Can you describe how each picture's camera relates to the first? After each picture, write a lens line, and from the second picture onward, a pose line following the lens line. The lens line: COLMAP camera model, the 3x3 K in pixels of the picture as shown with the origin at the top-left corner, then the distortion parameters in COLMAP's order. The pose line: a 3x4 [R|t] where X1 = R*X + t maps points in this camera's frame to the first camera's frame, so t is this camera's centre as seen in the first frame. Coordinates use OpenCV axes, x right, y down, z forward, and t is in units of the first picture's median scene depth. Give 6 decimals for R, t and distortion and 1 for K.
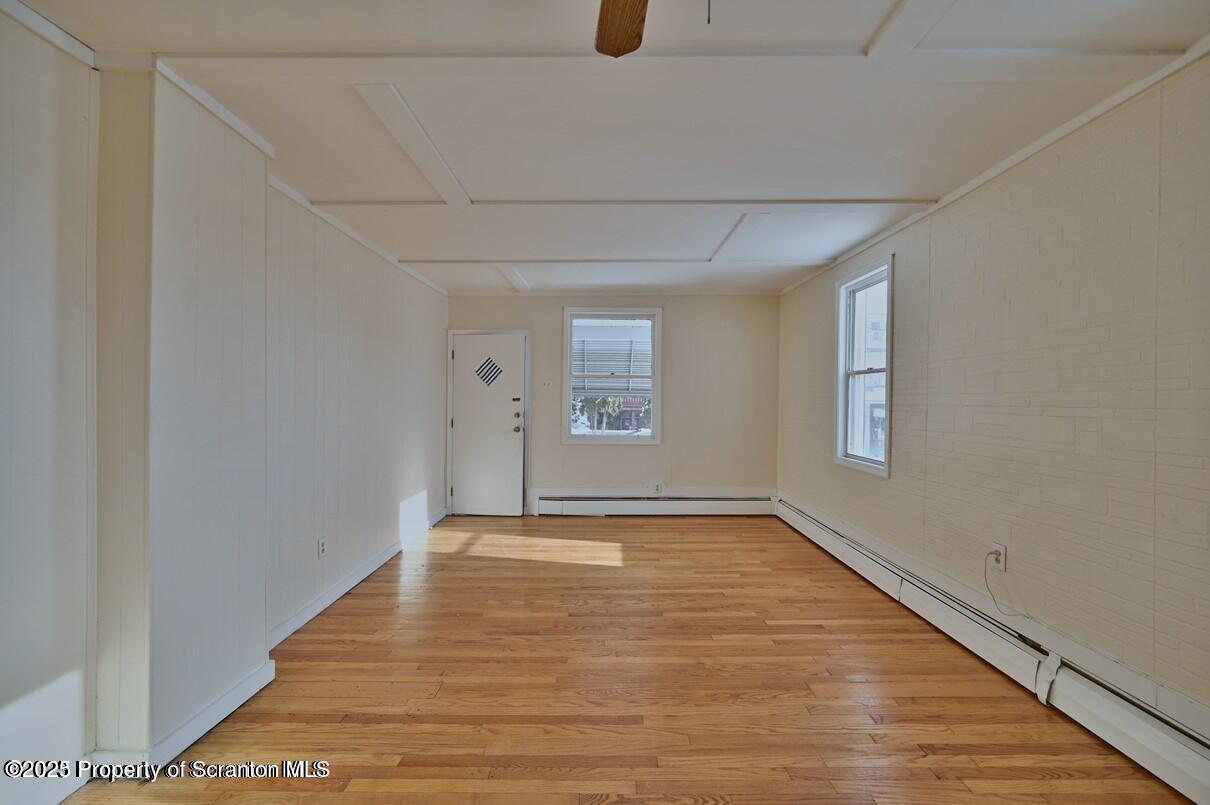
lens RADIAL K [[477.3, 0, 606.4], [0, 477.3, 400.0], [0, 0, 1]] dist [0.001765, 0.000003]
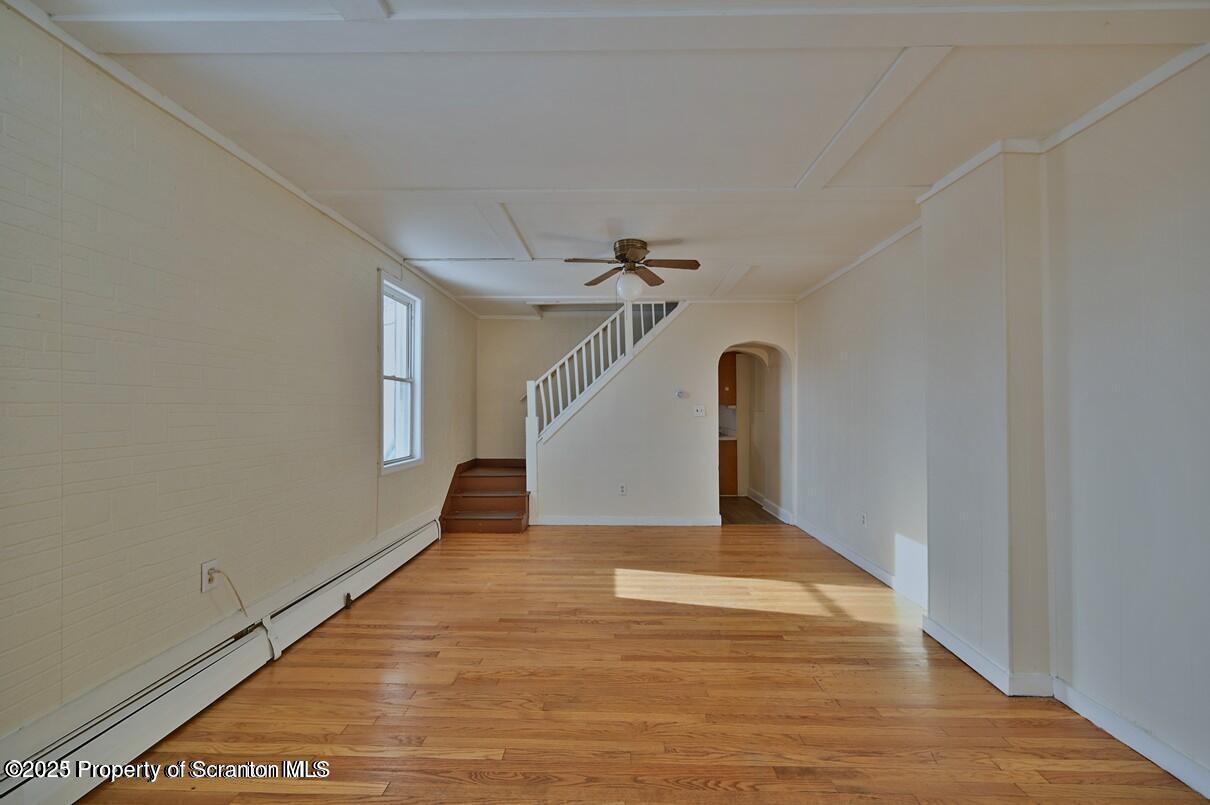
lens RADIAL K [[477.3, 0, 608.6], [0, 477.3, 404.1], [0, 0, 1]] dist [0.001765, 0.000003]
pose [[-0.999746, -0.002577, 0.022374, 0.052764], [-0.002775, 0.999957, -0.008796, 0.013642], [-0.022351, -0.008856, -0.999711, 1.416435]]
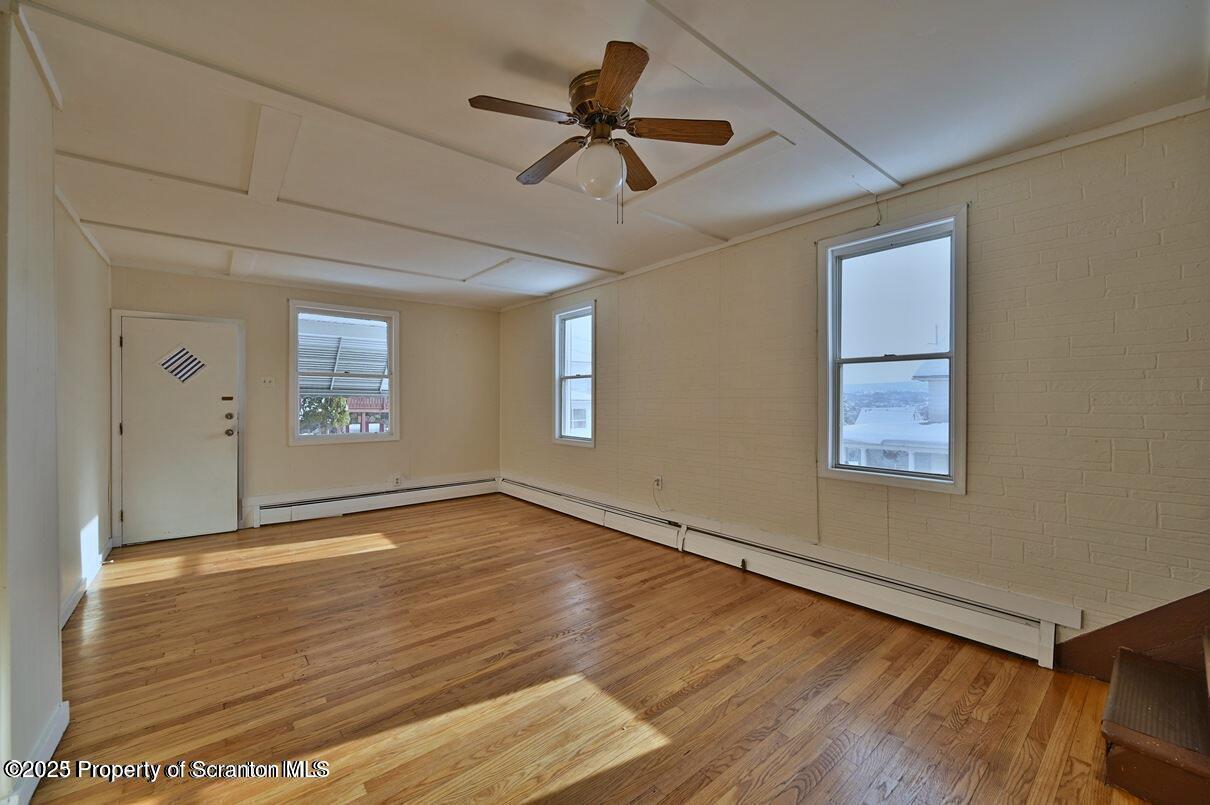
lens RADIAL K [[477.3, 0, 608.7], [0, 477.3, 402.1], [0, 0, 1]] dist [0.001765, 0.000003]
pose [[0.766605, -0.009335, 0.642052, -0.360736], [0.007768, 0.999956, 0.005264, 0.011174], [-0.642073, 0.000952, 0.766643, -0.196803]]
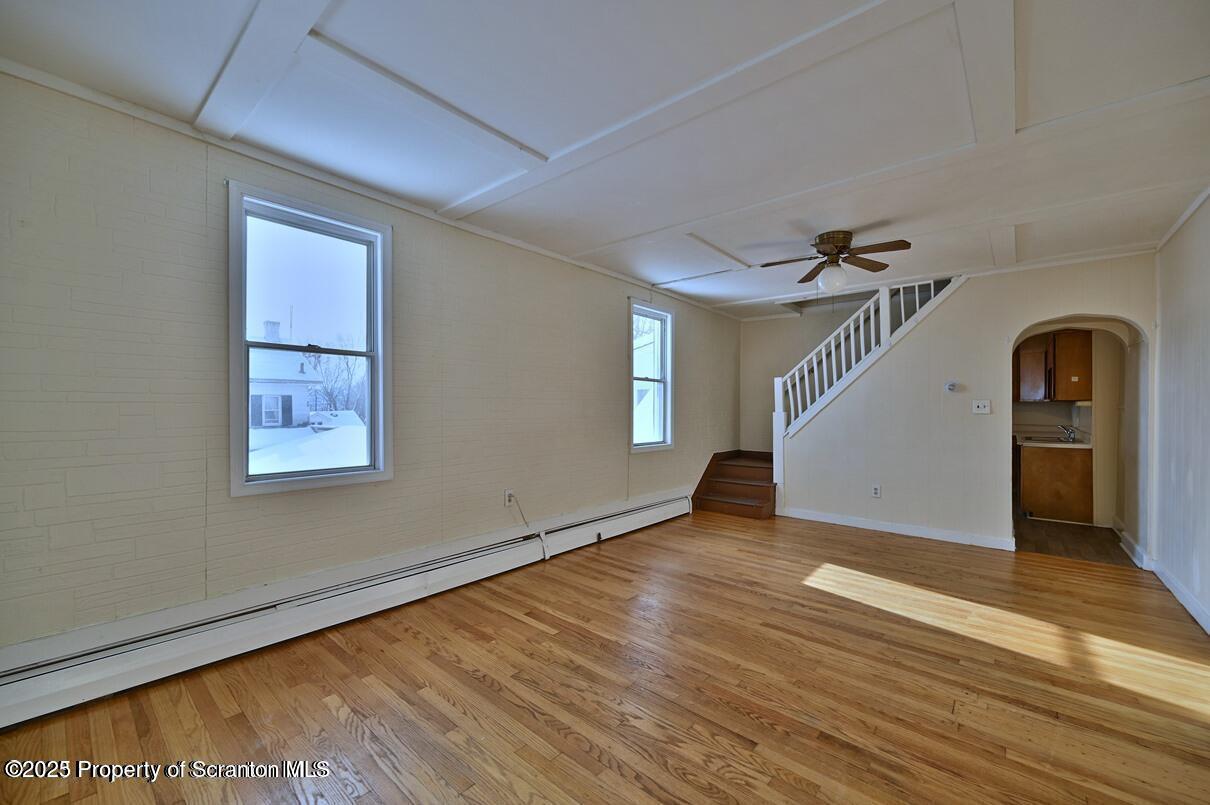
lens RADIAL K [[477.3, 0, 611.1], [0, 477.3, 408.4], [0, 0, 1]] dist [0.001765, 0.000003]
pose [[-0.762649, -0.009920, 0.646736, -0.303917], [-0.007234, 0.999951, 0.006808, 0.023881], [-0.646772, 0.000514, -0.762683, 1.477768]]
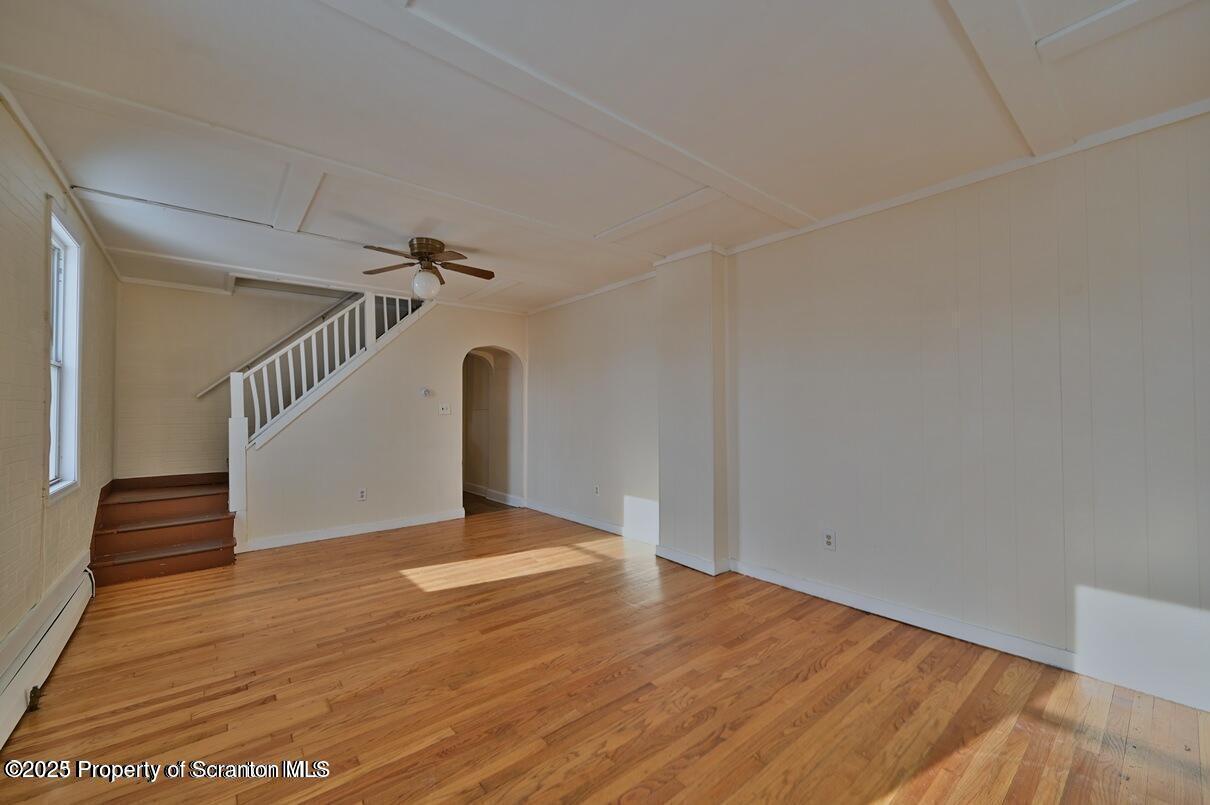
lens RADIAL K [[477.3, 0, 606.3], [0, 477.3, 403.2], [0, 0, 1]] dist [0.001765, 0.000003]
pose [[-0.769183, -0.005953, -0.639001, 0.424134], [0.002726, 0.999917, -0.012596, 0.023648], [0.639023, -0.011431, -0.769103, 1.435455]]
